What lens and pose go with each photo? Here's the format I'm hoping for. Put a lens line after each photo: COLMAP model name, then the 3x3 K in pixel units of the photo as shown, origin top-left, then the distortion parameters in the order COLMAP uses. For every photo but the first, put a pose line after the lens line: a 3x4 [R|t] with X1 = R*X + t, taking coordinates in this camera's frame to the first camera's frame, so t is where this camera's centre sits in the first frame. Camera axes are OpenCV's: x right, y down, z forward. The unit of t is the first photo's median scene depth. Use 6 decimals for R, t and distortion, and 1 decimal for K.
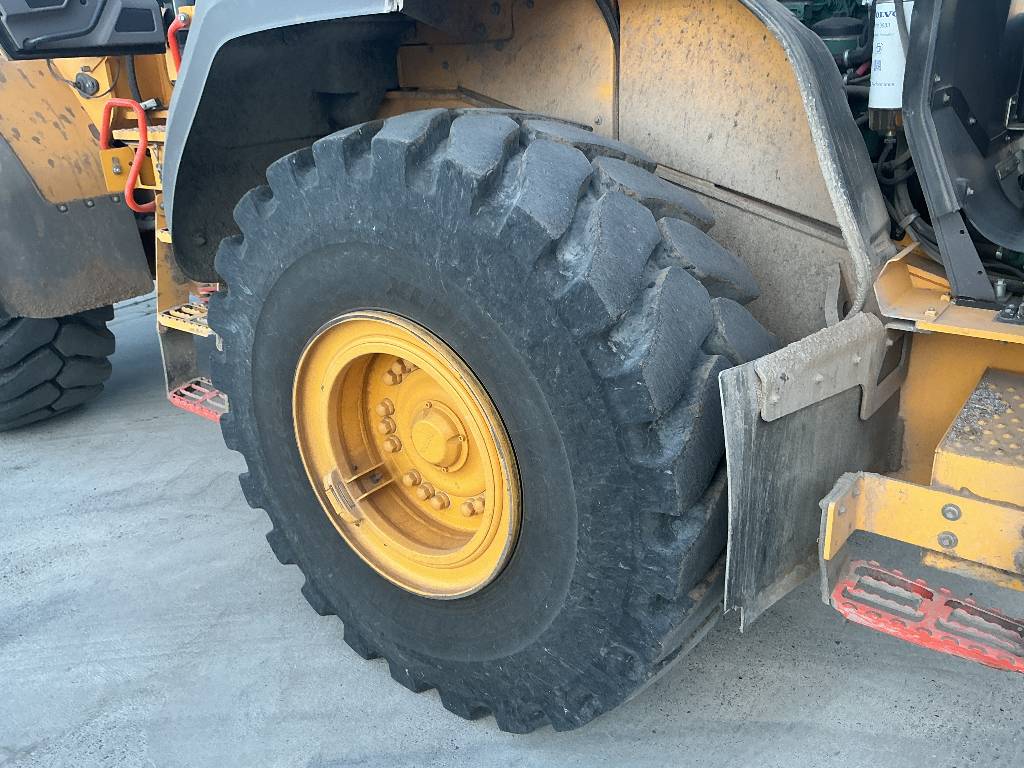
lens RADIAL K [[940.4, 0, 512.0], [0, 940.4, 384.0], [0, 0, 1]] dist [0.002605, 0.000768]
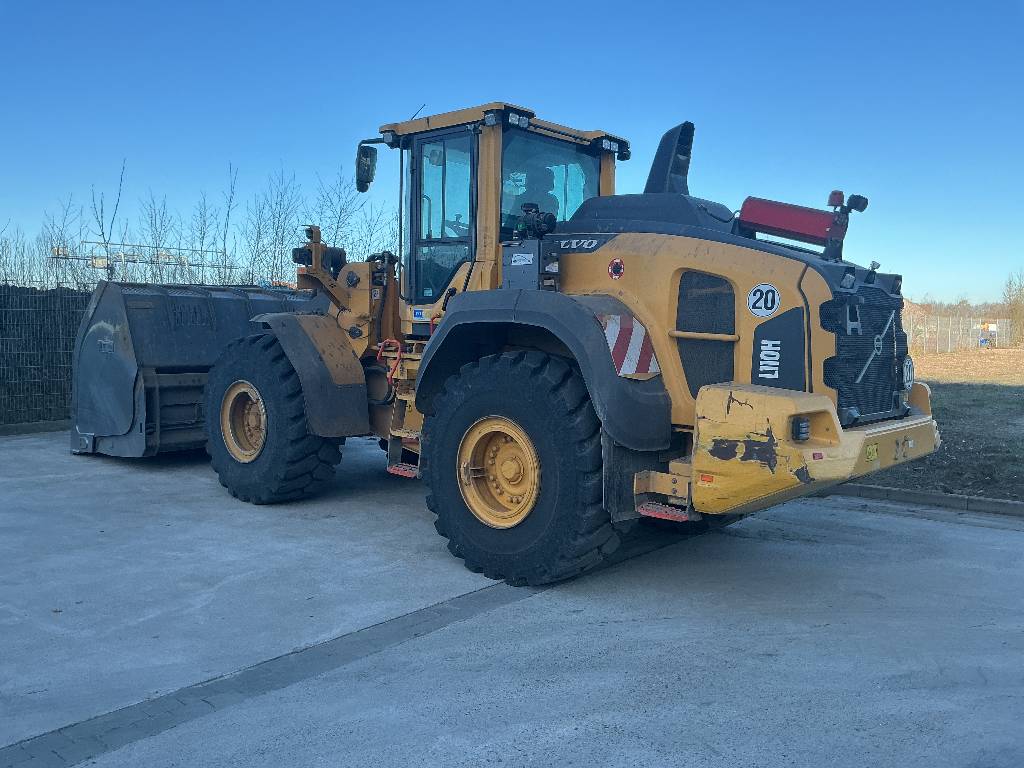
lens RADIAL K [[862.0, 0, 512.0], [0, 862.0, 384.0], [0, 0, 1]] dist [-0.000815, 0.000015]
pose [[0.995482, 0.070654, -0.063438, 0.062453], [-0.084892, 0.961539, -0.261219, 0.471803], [0.042542, 0.265424, 0.963193, -1.434983]]
